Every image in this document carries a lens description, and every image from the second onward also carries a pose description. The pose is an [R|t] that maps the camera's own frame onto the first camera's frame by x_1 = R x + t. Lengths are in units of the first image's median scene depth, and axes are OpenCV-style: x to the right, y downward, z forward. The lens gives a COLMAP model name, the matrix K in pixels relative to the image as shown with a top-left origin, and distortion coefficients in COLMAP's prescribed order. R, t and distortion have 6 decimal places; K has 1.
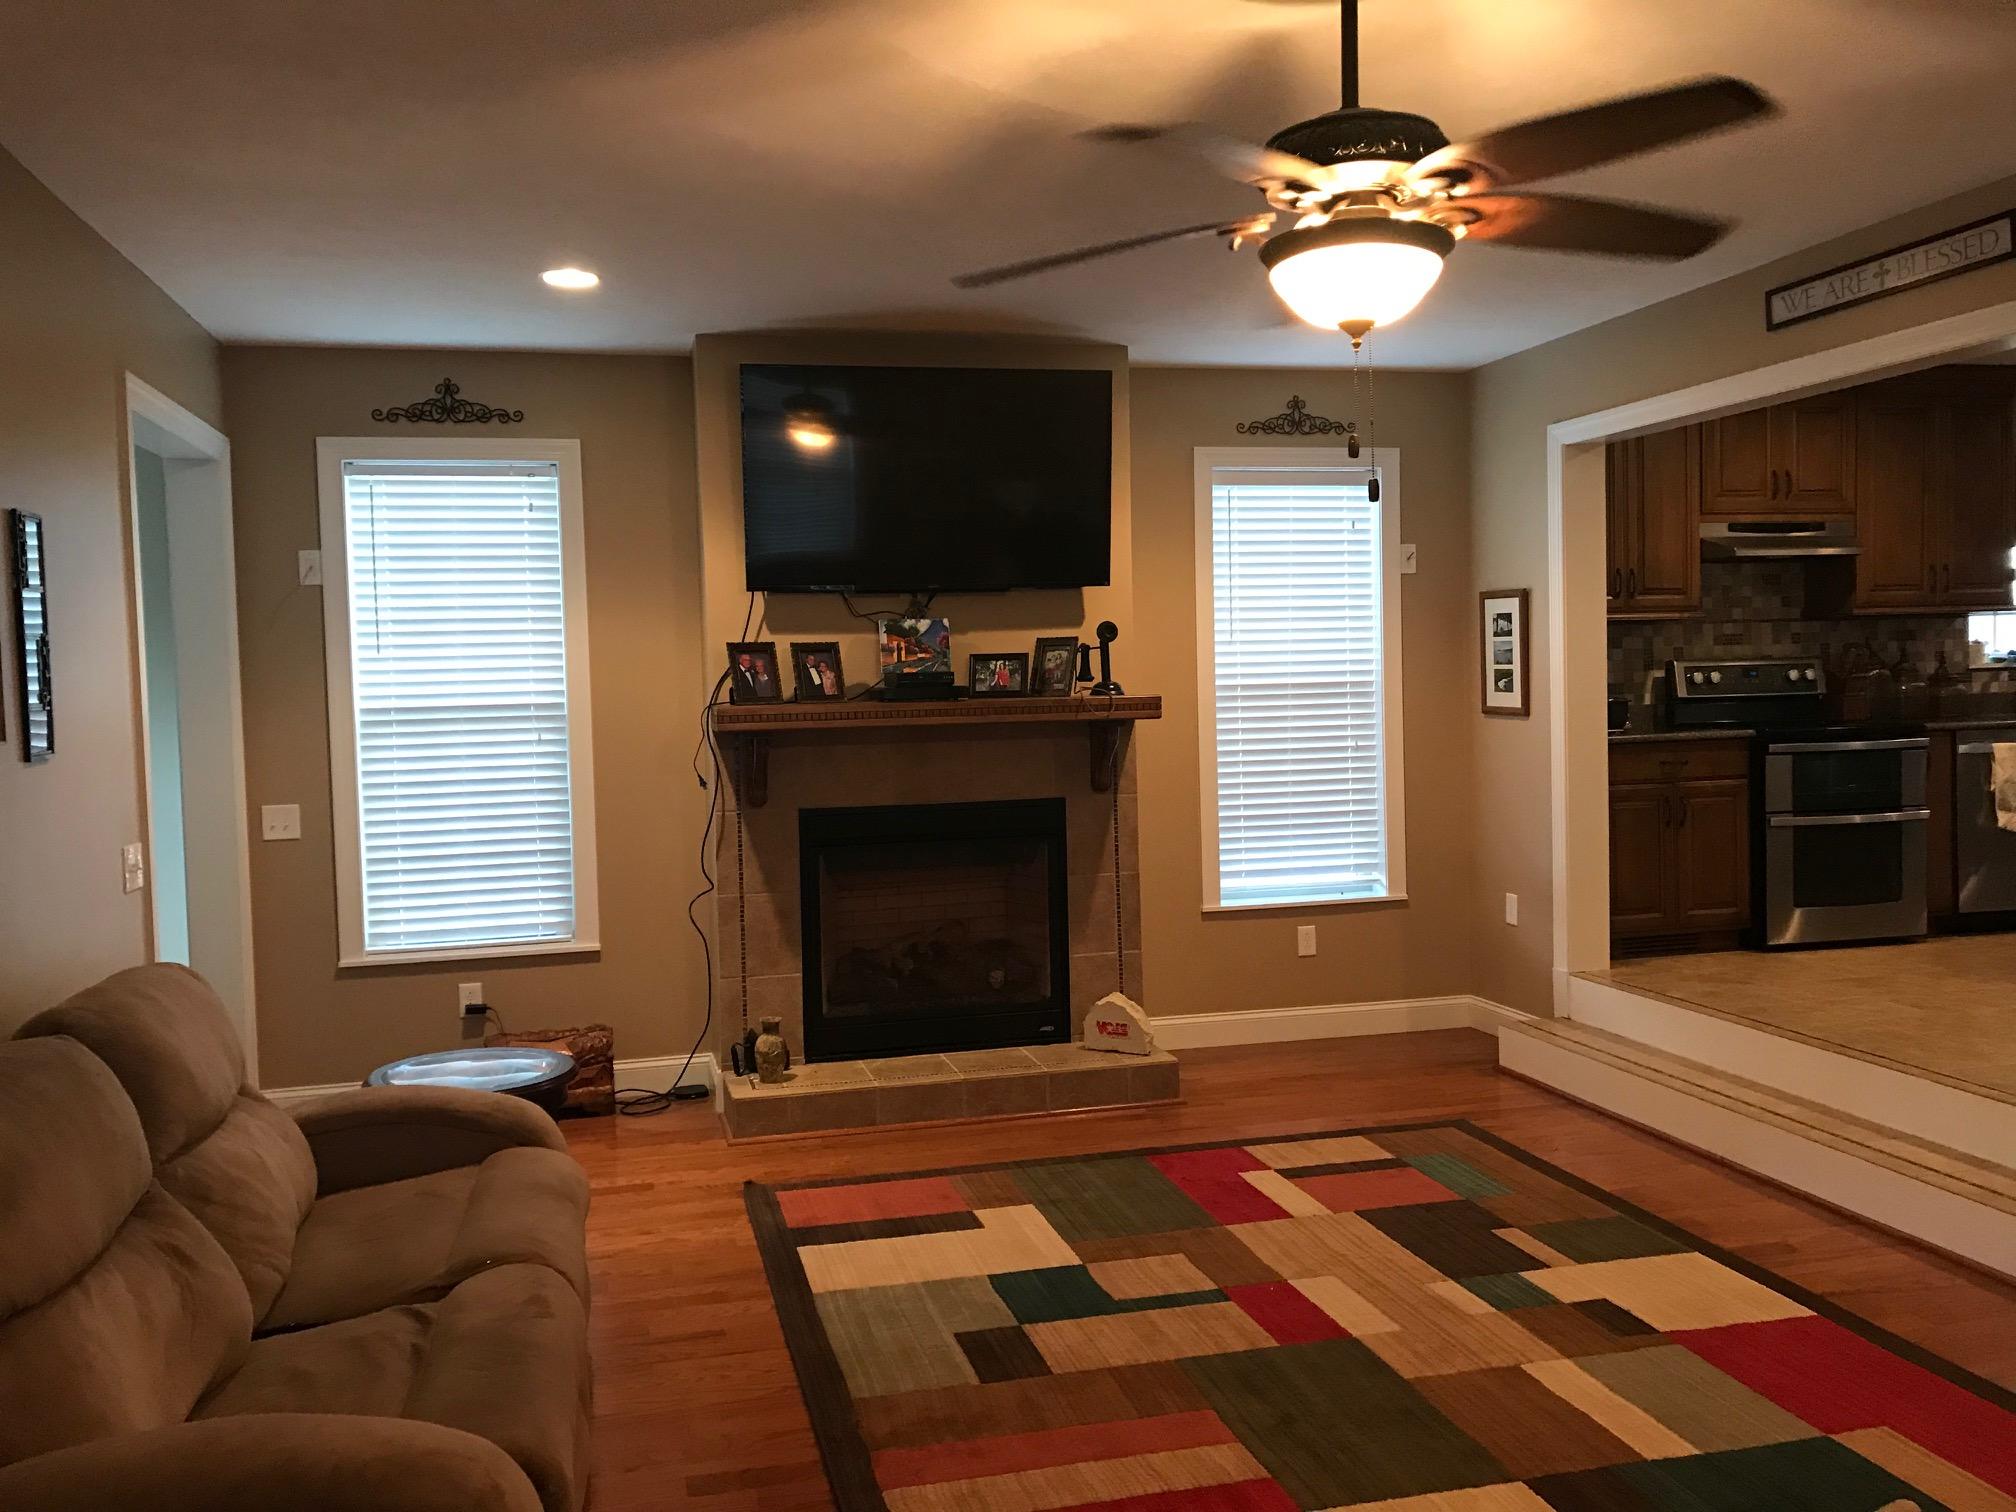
lens RADIAL K [[1637.8, 0, 1000.0], [0, 1637.8, 742.6], [0, 0, 1]] dist [0.077968, -0.013754]
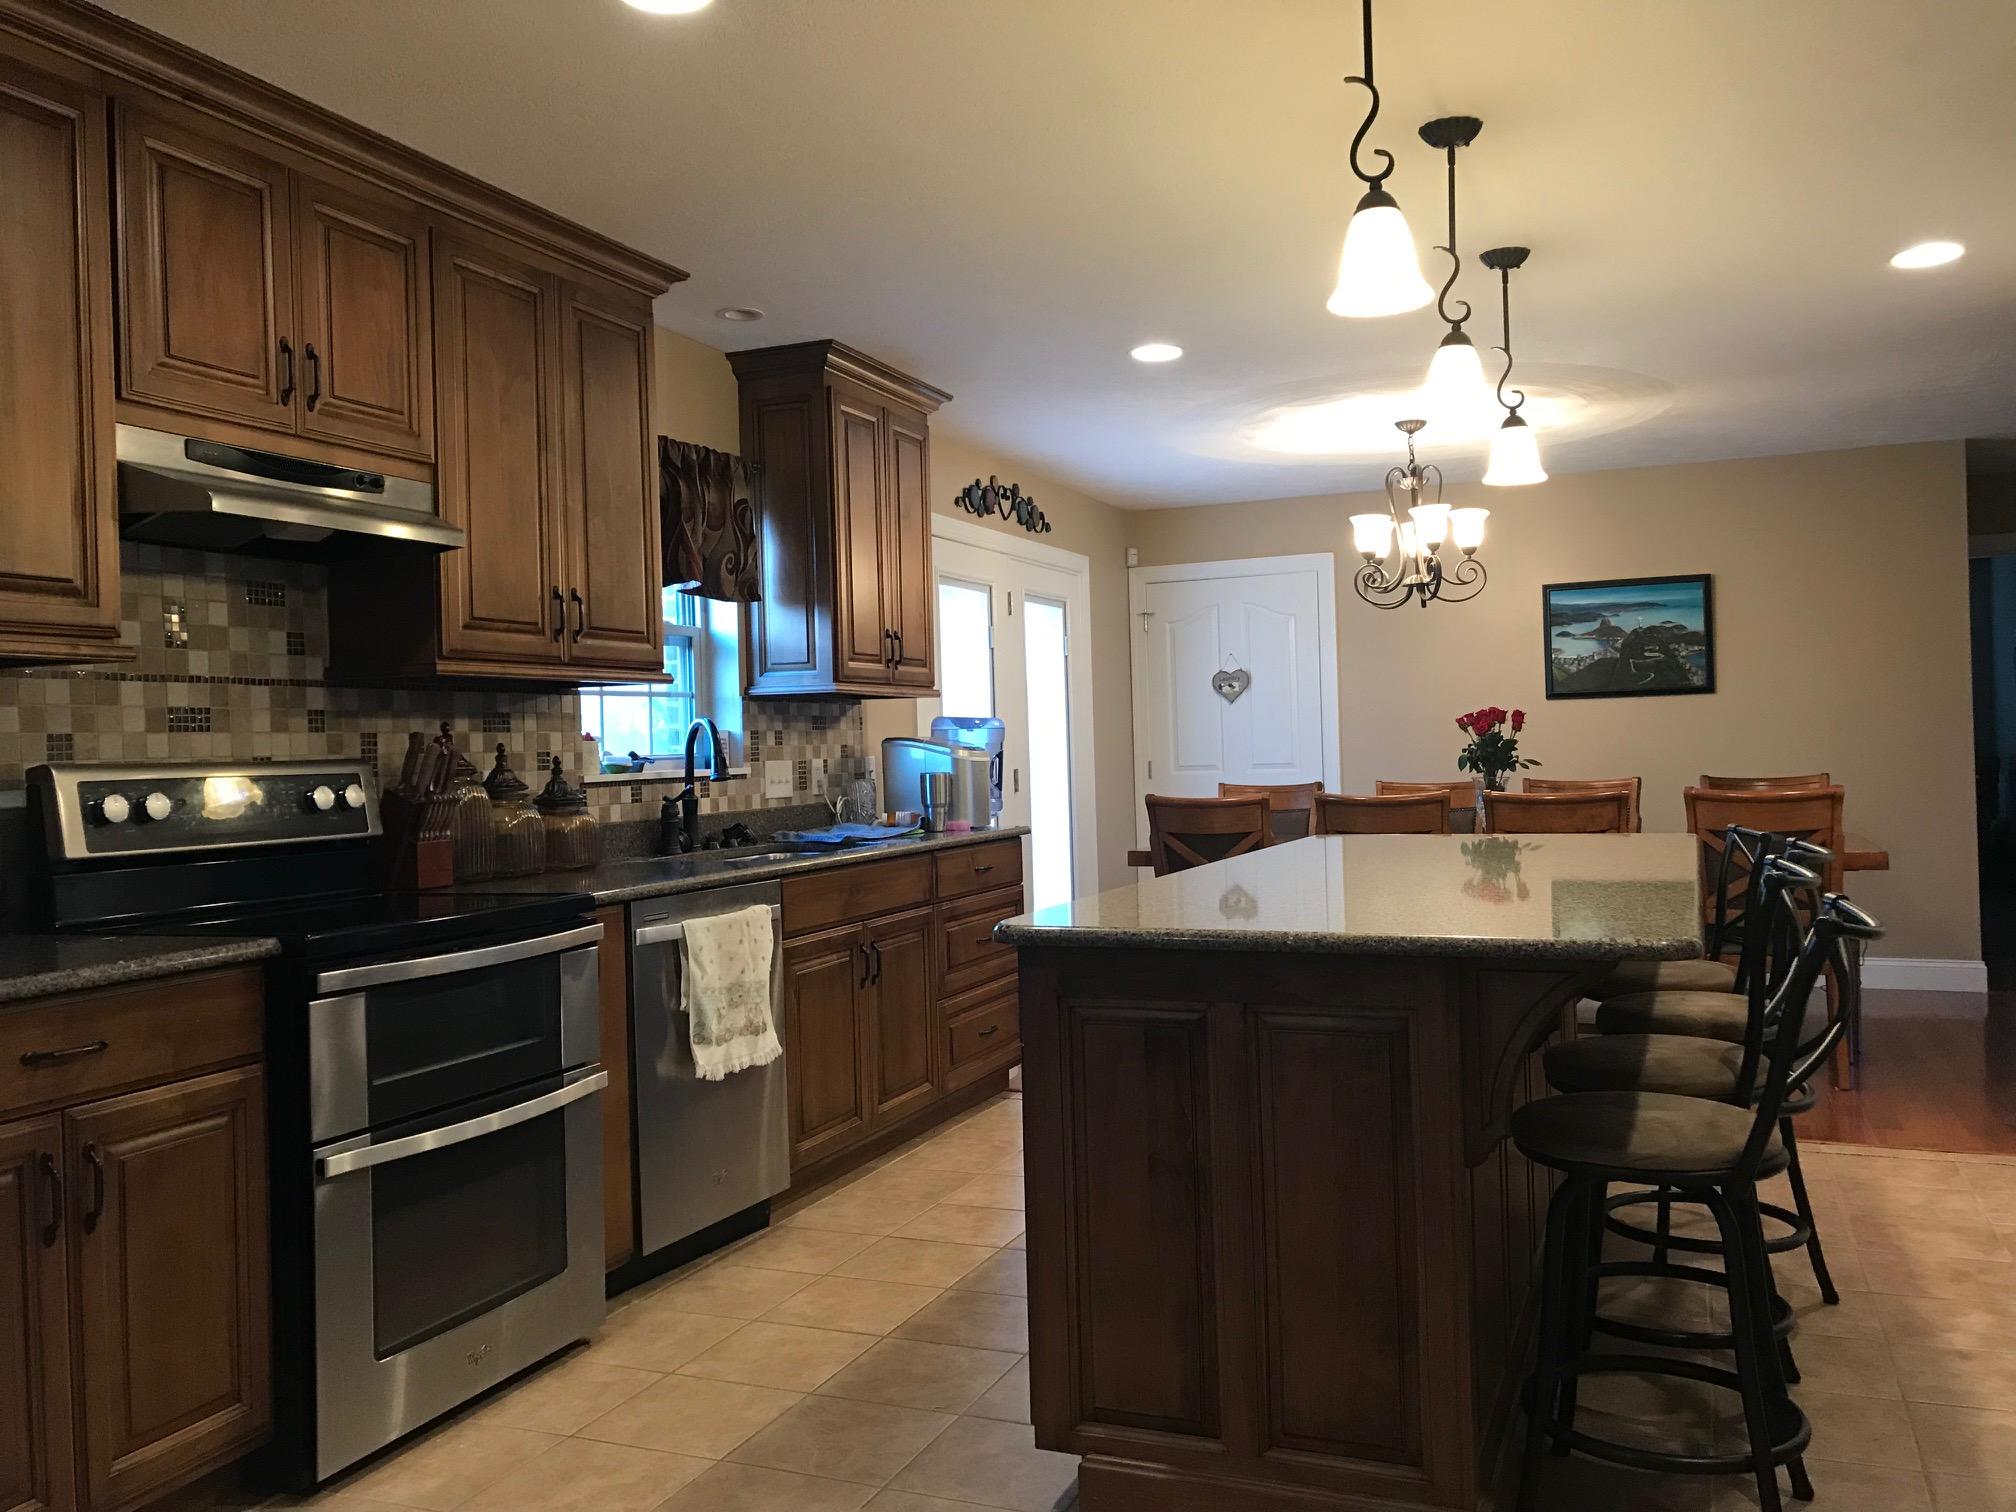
lens RADIAL K [[1637.8, 0, 997.9], [0, 1637.8, 737.7], [0, 0, 1]] dist [0.077968, -0.013754]
pose [[0.601226, 0.013304, 0.798968, 0.221895], [0.043834, 0.997807, -0.049600, -0.026573], [-0.797876, 0.064842, 0.599324, 0.578406]]
